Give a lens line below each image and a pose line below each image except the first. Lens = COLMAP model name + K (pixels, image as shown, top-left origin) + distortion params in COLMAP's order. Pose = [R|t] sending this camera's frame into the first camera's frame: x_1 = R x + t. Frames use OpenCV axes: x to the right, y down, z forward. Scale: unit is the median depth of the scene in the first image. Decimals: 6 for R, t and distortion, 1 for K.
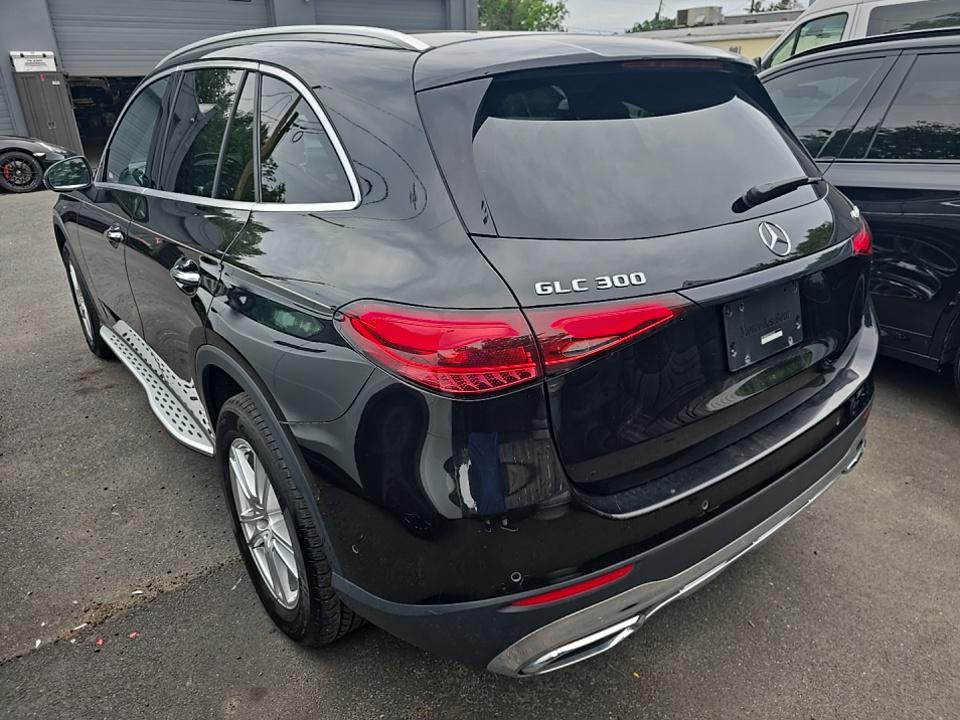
lens RADIAL K [[652.4, 0, 484.3], [0, 652.4, 358.0], [0, 0, 1]] dist [0.007747, -0.012427]
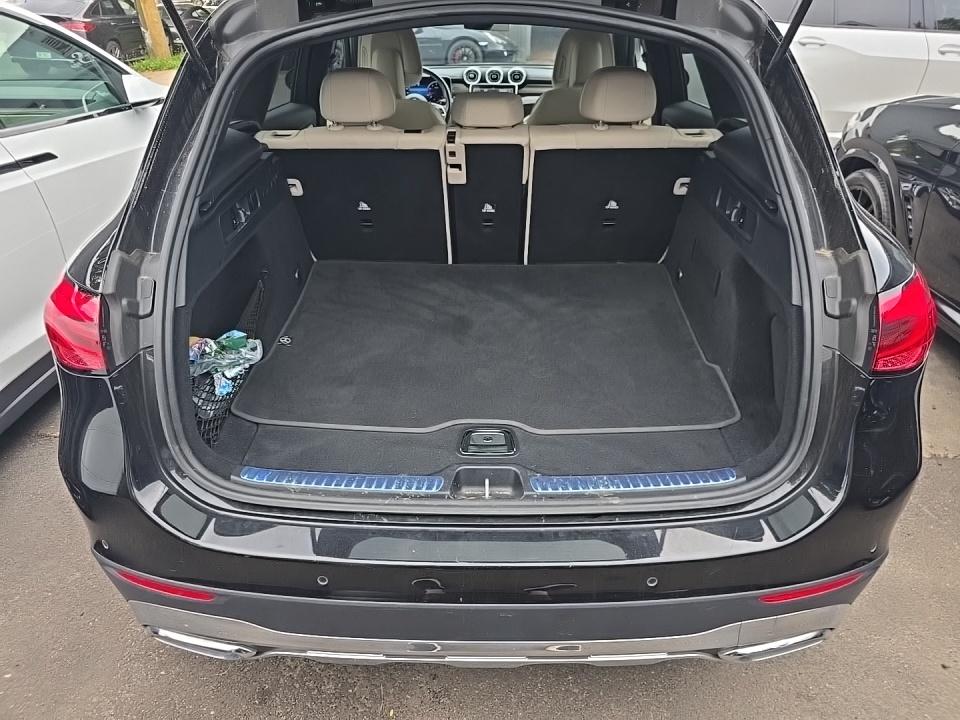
lens RADIAL K [[652.4, 0, 484.3], [0, 652.4, 359.5], [0, 0, 1]] dist [0.007747, -0.012427]
pose [[0.792535, 0.320026, -0.519107, 0.804370], [-0.248047, 0.946809, 0.205001, -0.252163], [0.557100, -0.033708, 0.829761, 0.406120]]
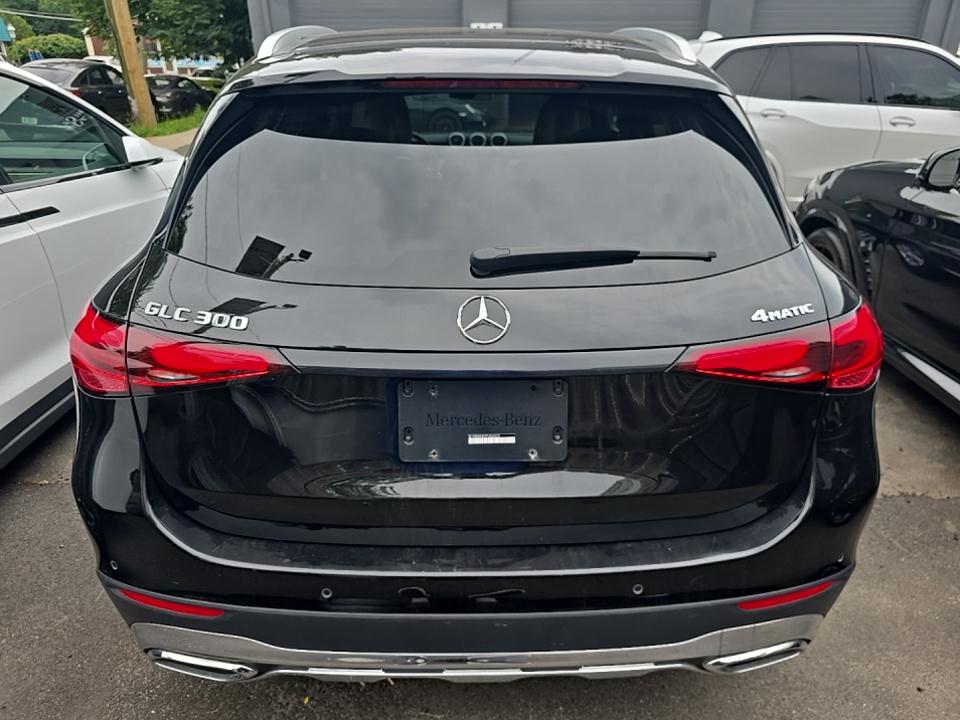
lens RADIAL K [[652.4, 0, 485.3], [0, 652.4, 362.3], [0, 0, 1]] dist [0.007747, -0.012427]
pose [[0.810299, 0.270625, -0.519786, 0.840453], [-0.248743, 0.961947, 0.113068, -0.215160], [0.530606, 0.037675, 0.846781, 0.336230]]
